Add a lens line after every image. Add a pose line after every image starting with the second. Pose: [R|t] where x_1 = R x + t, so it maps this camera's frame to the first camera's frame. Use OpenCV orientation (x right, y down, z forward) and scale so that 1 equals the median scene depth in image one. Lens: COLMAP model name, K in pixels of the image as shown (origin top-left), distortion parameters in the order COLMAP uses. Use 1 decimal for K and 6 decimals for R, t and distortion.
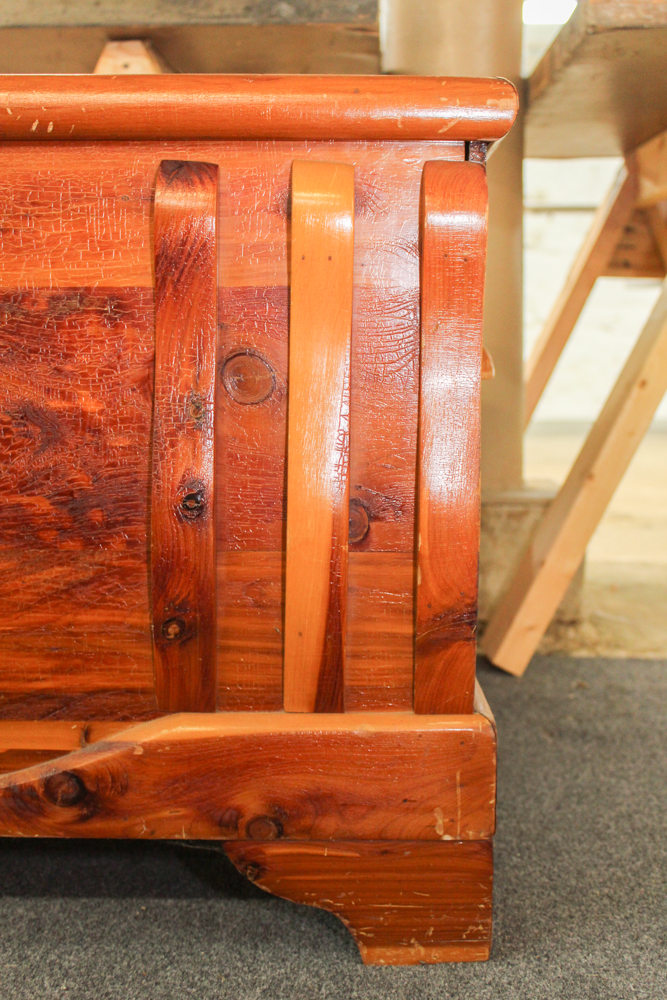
lens RADIAL K [[1168.9, 0, 338.4], [0, 1168.9, 495.1], [0, 0, 1]] dist [-0.050370, 0.000000]
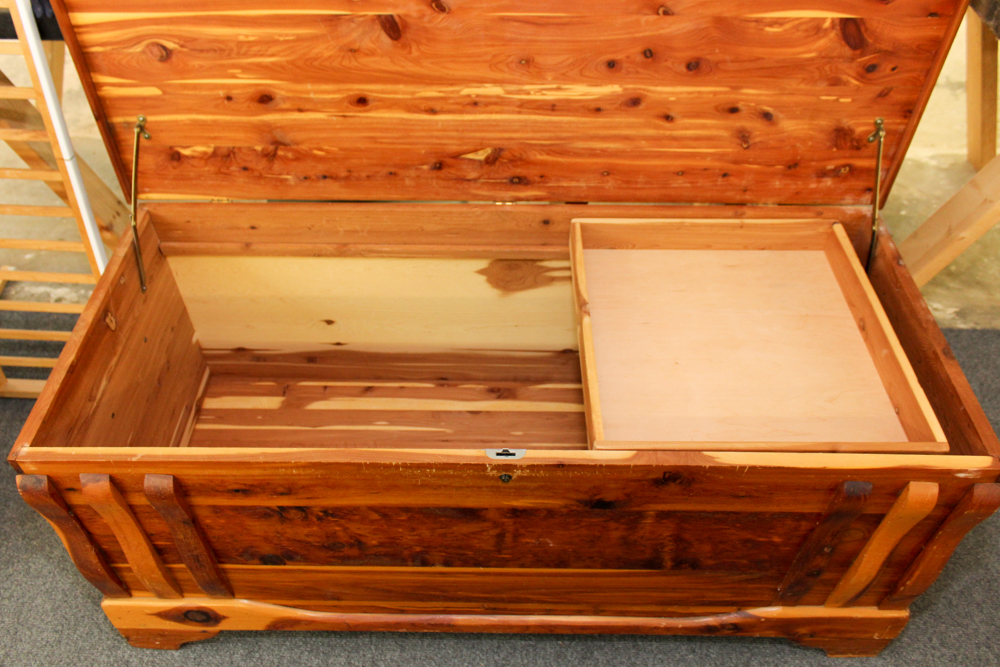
lens RADIAL K [[812.5, 0, 491.2], [0, 812.5, 331.6], [0, 0, 1]] dist [0.000981, 0.000275]
pose [[0.999934, 0.005760, -0.009904, -0.733824], [0.001909, 0.768582, 0.639748, -1.354707], [0.011297, -0.639725, 0.768521, 0.055882]]
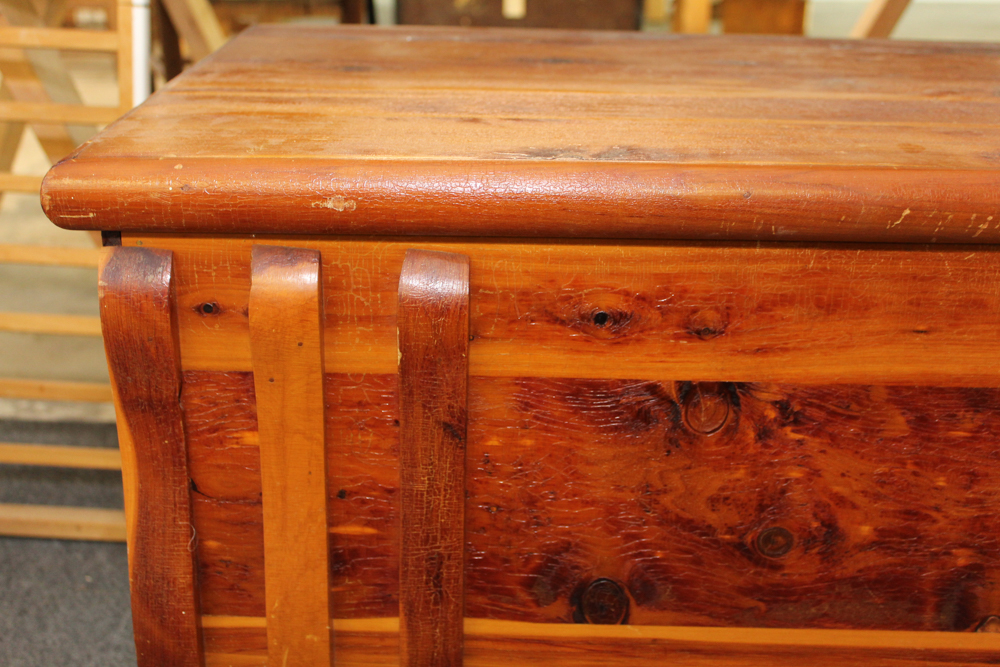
lens RADIAL K [[1294.0, 0, 498.7], [0, 1294.0, 358.2], [0, 0, 1]] dist [-0.016205, 0.000000]
pose [[0.999784, 0.019680, 0.006613, -1.274525], [-0.020747, 0.958773, 0.283414, -0.470903], [-0.000763, -0.283490, 0.958975, 0.036406]]
